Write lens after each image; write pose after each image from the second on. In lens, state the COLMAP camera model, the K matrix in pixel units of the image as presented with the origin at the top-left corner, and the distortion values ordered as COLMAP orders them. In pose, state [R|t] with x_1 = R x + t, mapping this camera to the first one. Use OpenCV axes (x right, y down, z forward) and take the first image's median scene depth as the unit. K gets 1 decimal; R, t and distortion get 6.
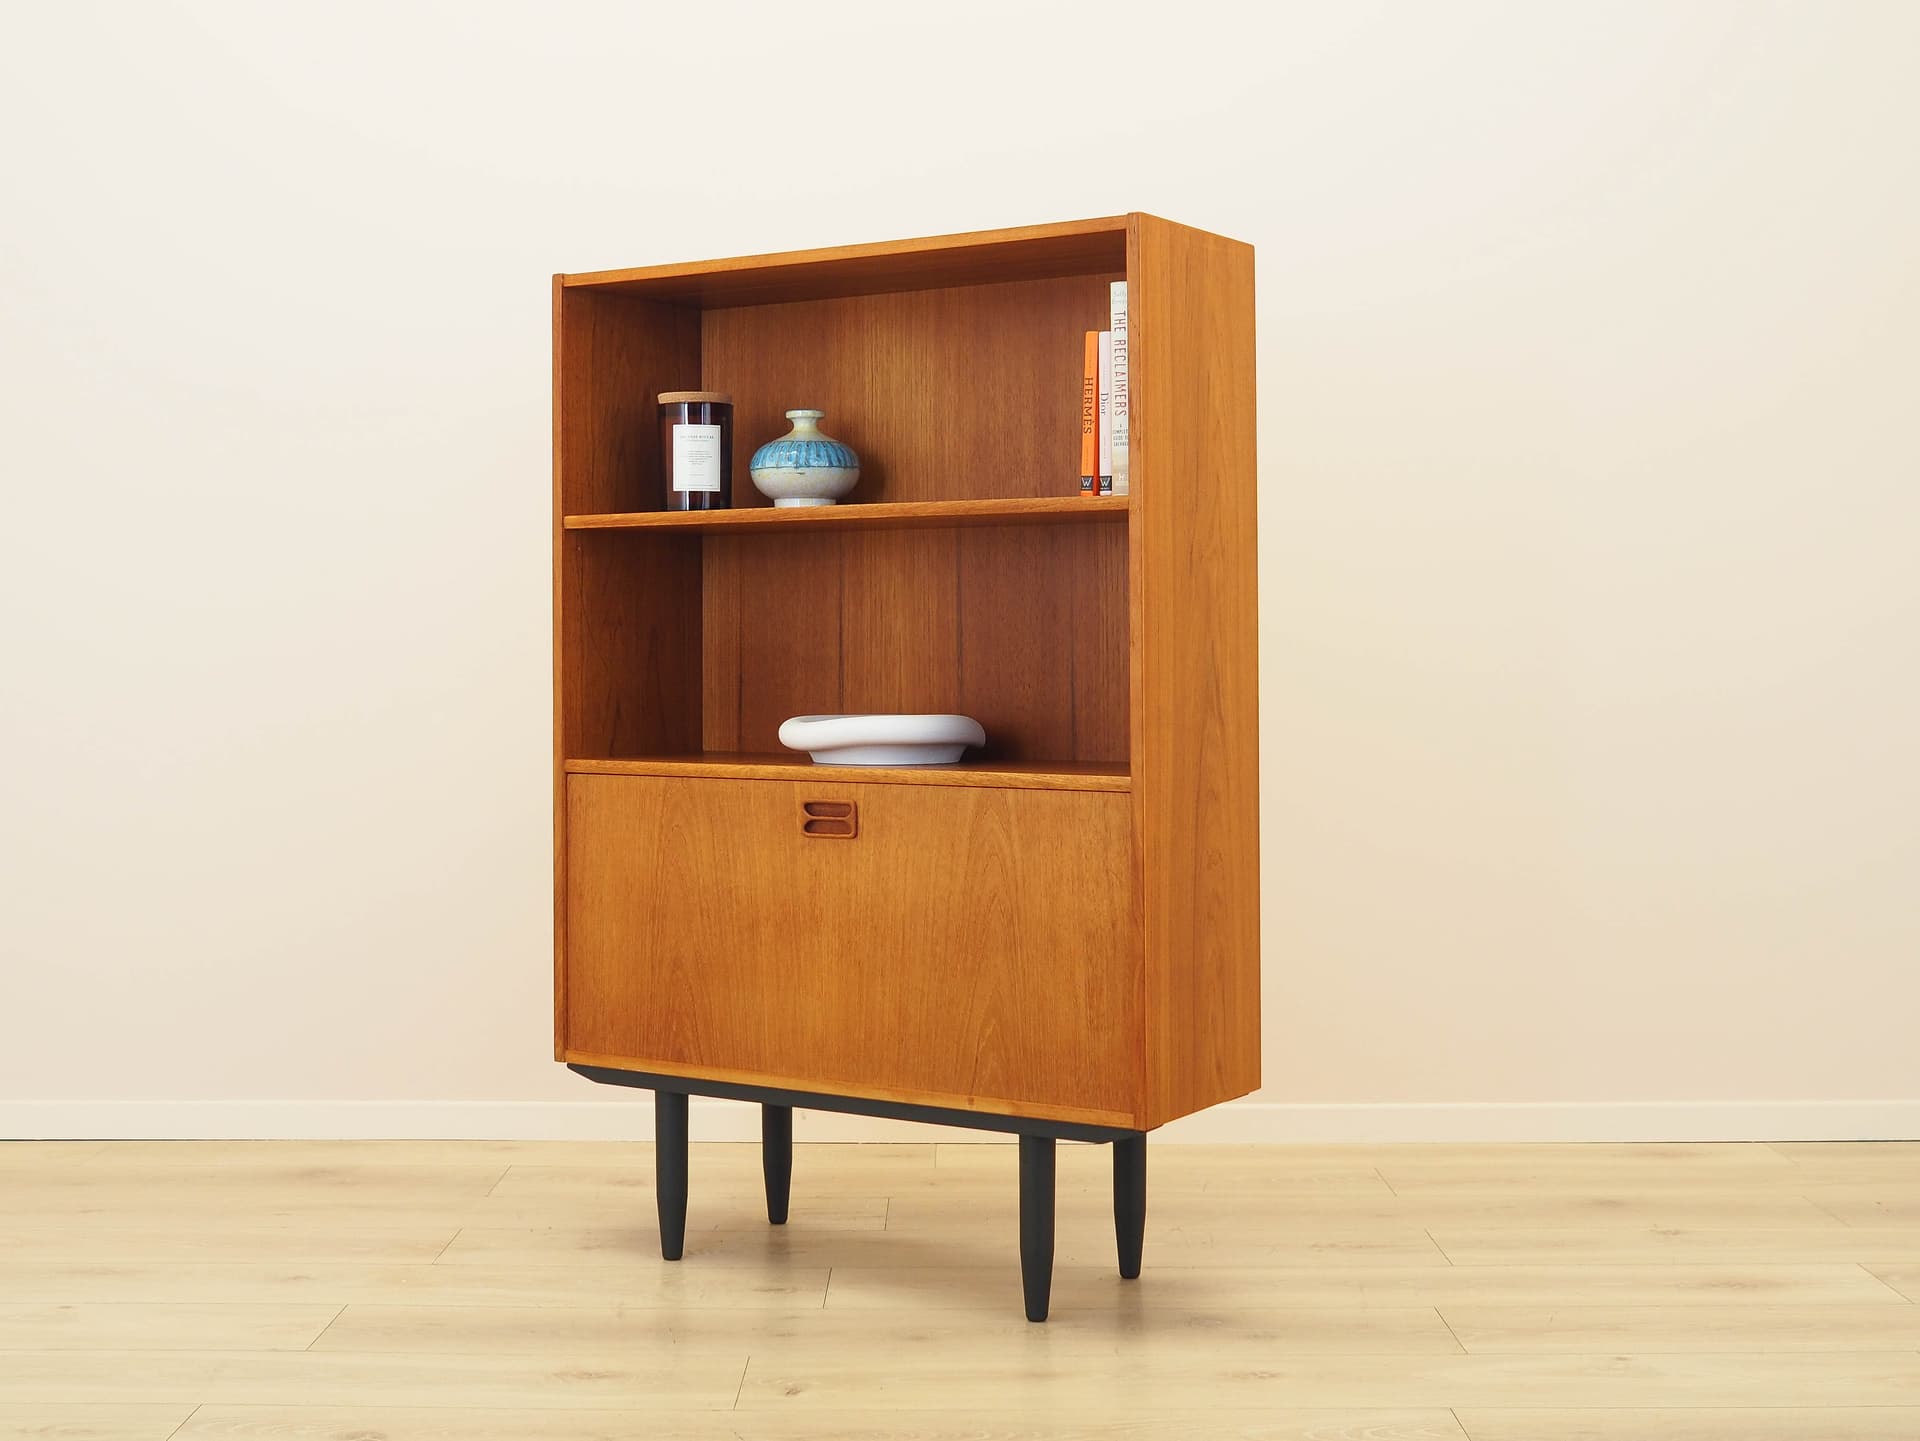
lens RADIAL K [[2505.6, 0, 958.4], [0, 2505.6, 618.7], [0, 0, 1]] dist [-0.024416, 0.024336]
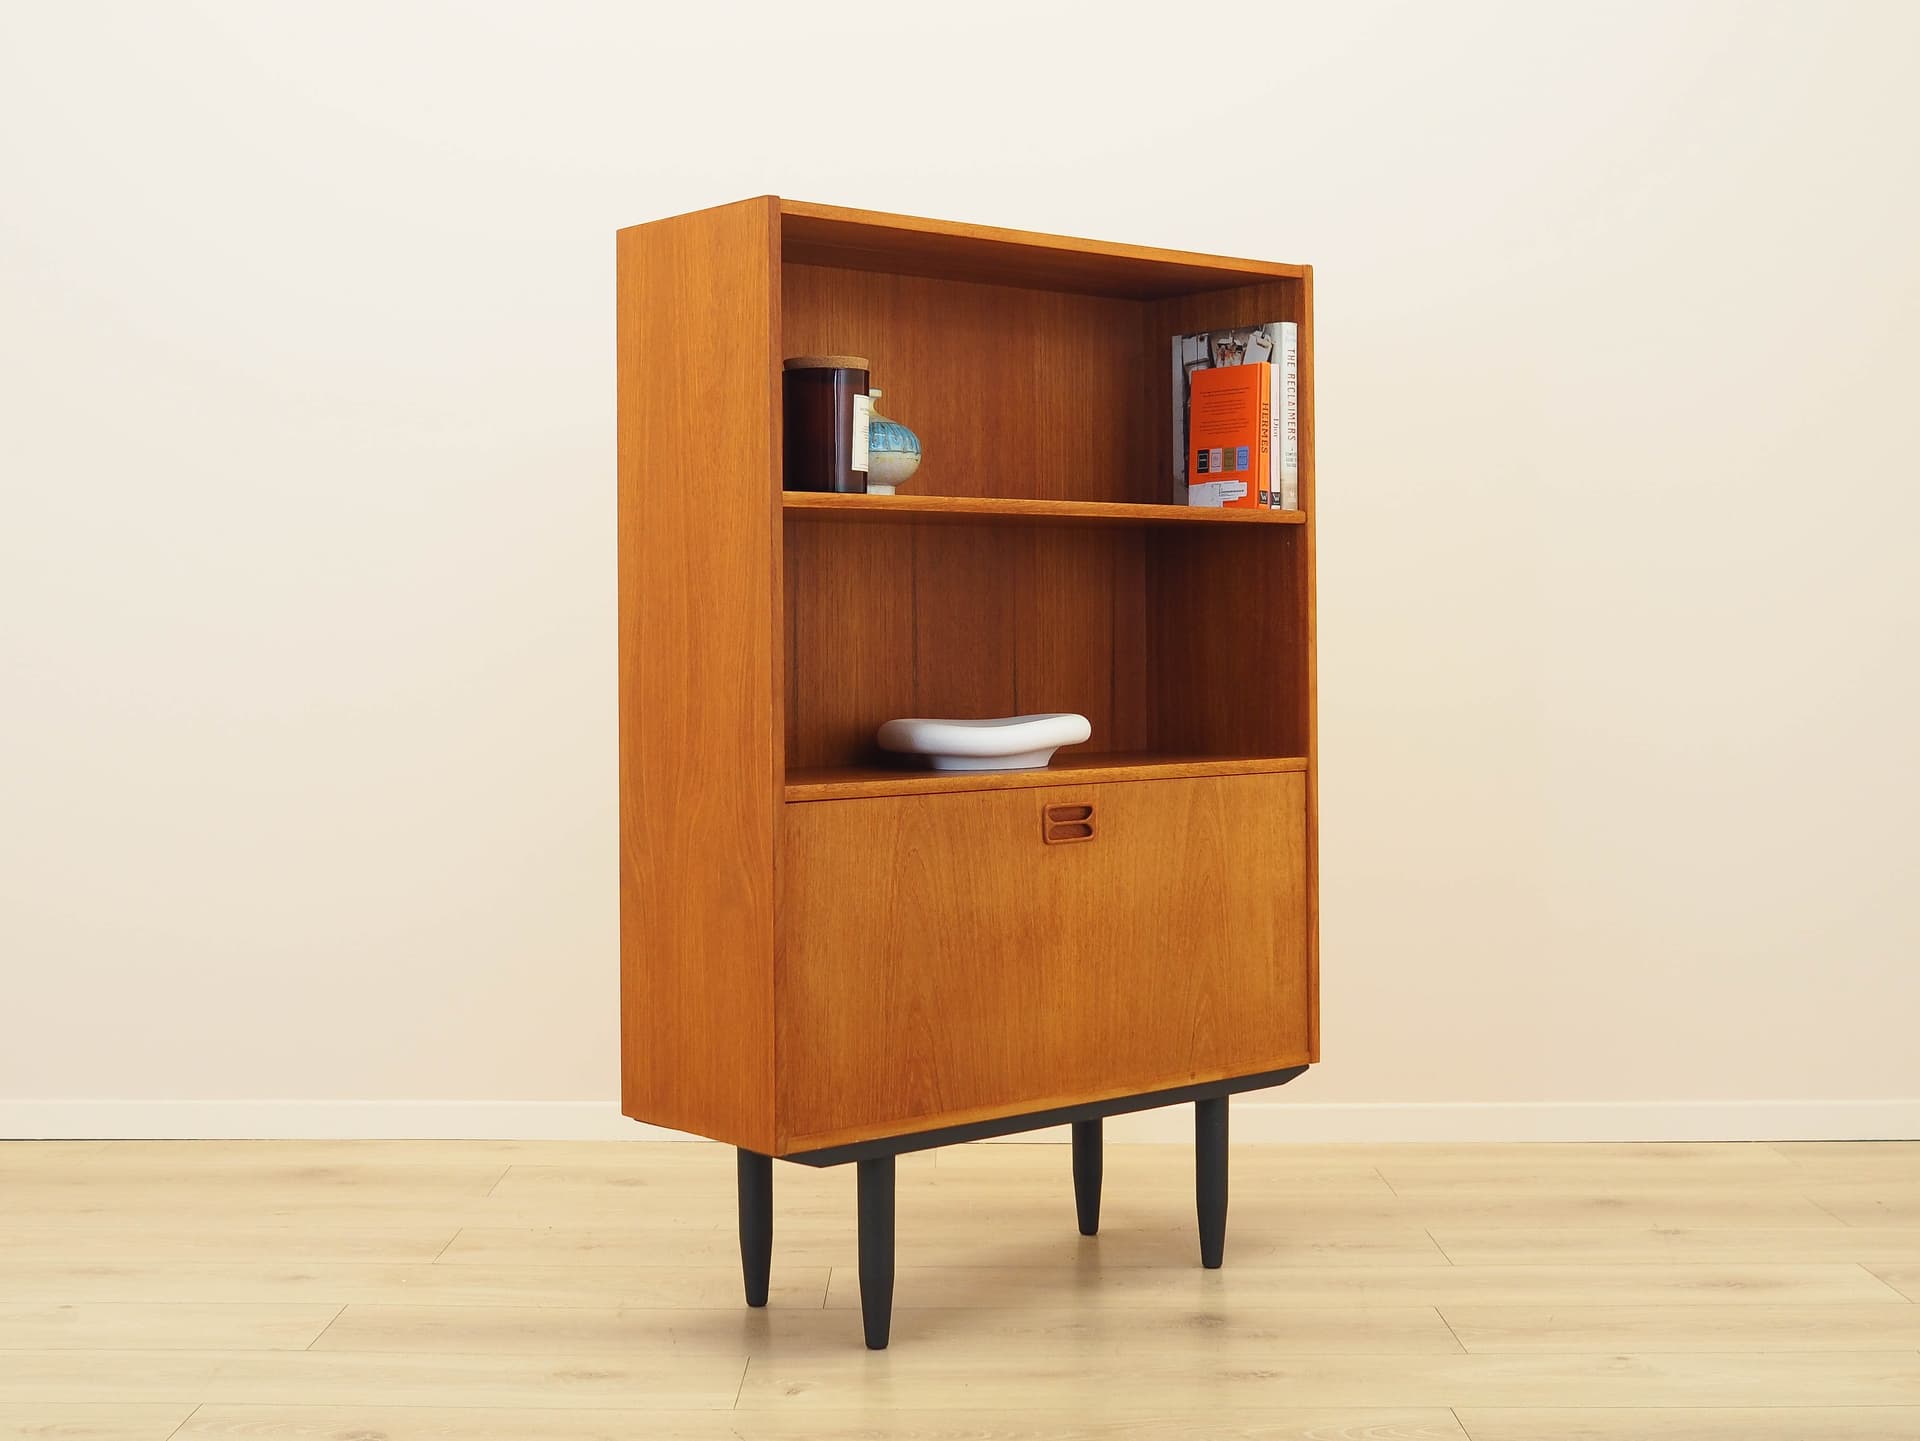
lens RADIAL K [[2505.6, 0, 958.4], [0, 2505.6, 618.7], [0, 0, 1]] dist [-0.024416, 0.024336]
pose [[0.302671, 0.005403, 0.953080, -0.954478], [-0.000257, 0.999984, -0.005588, 0.005718], [-0.953095, 0.001446, 0.302668, 0.717377]]
